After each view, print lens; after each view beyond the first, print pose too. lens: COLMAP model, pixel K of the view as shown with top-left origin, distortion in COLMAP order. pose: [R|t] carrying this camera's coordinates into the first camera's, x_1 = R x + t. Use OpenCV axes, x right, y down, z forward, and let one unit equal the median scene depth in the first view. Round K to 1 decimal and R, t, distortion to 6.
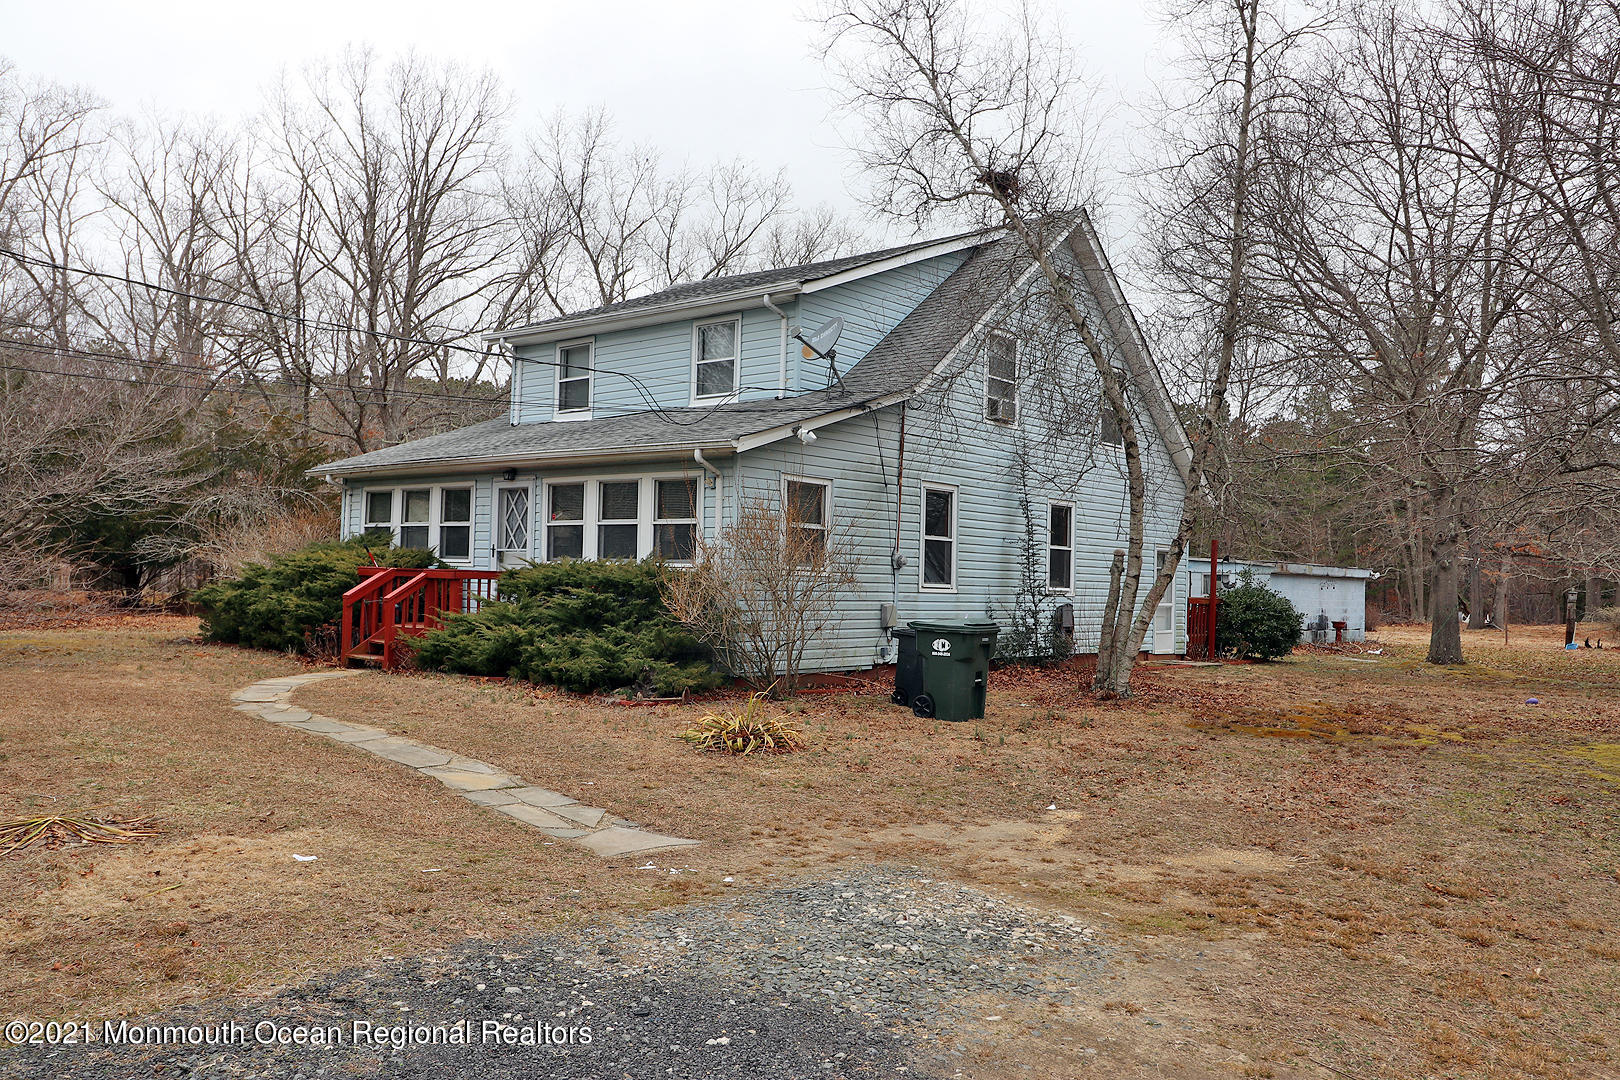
lens RADIAL K [[1304.2, 0, 813.1], [0, 1304.2, 537.4], [0, 0, 1]] dist [0.007296, 0.001533]
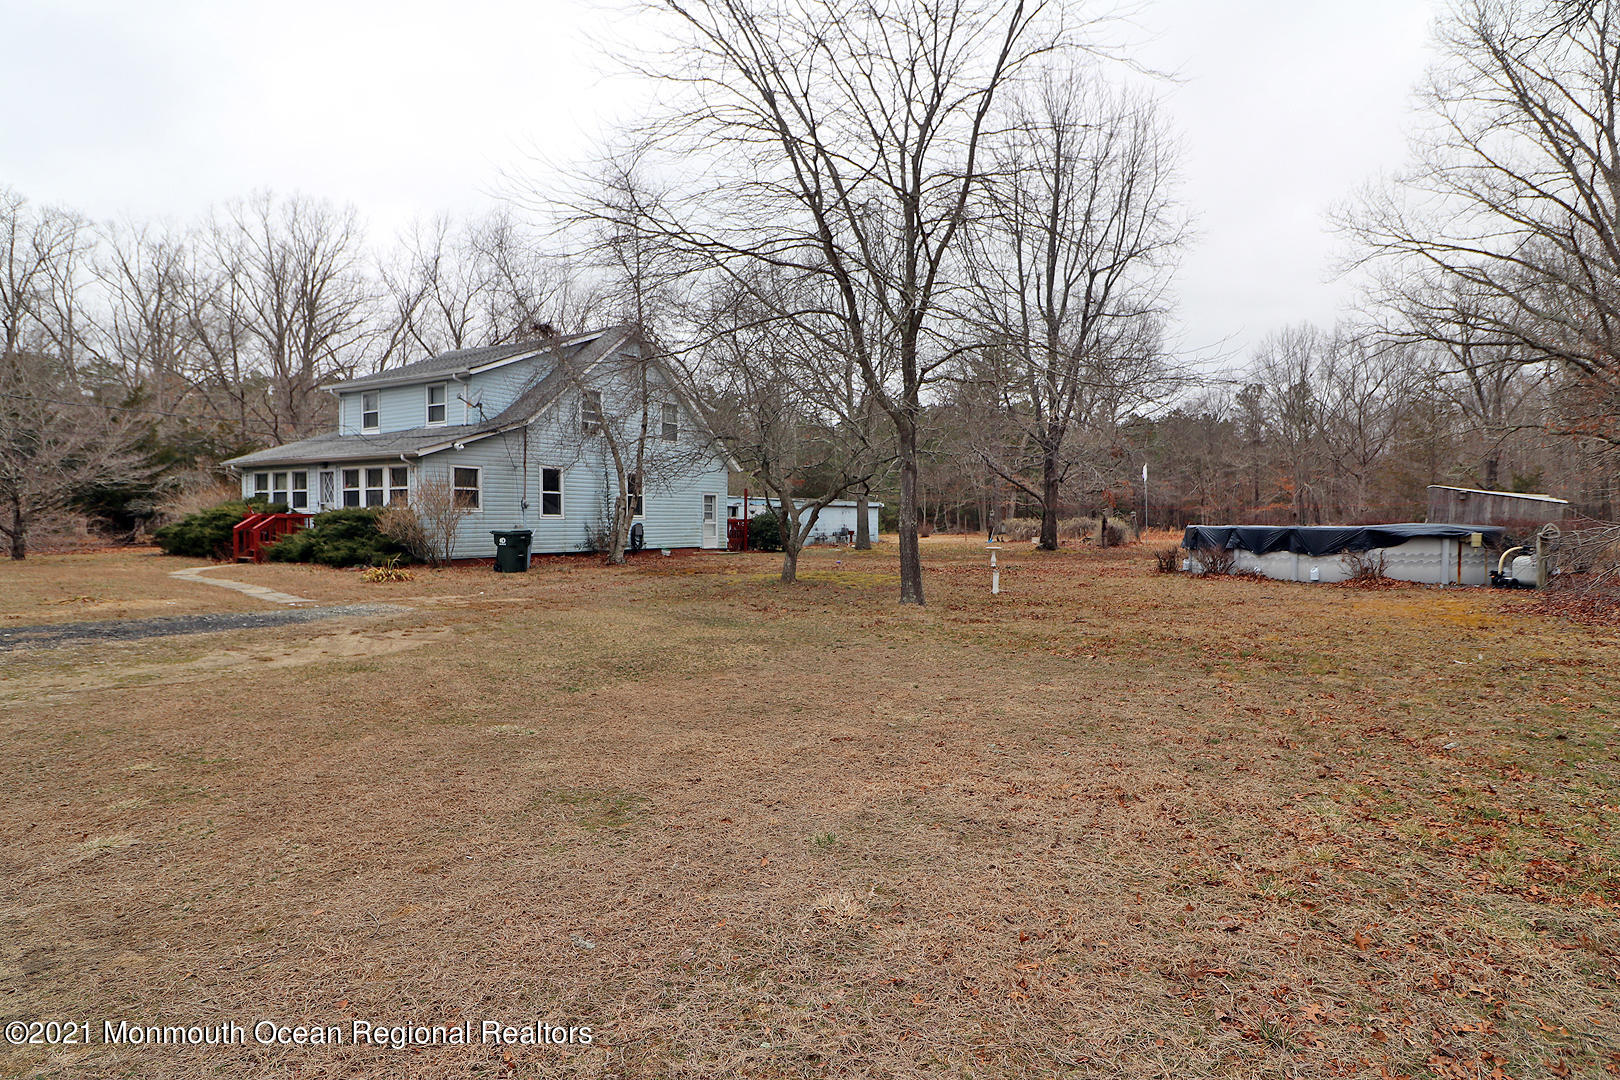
lens RADIAL K [[946.9, 0, 819.0], [0, 946.9, 537.8], [0, 0, 1]] dist [0.002599, -0.002839]
pose [[0.989761, -0.029565, 0.139638, 0.300169], [0.021774, 0.998137, 0.056994, -0.003521], [-0.141063, -0.053370, 0.988561, -0.523952]]
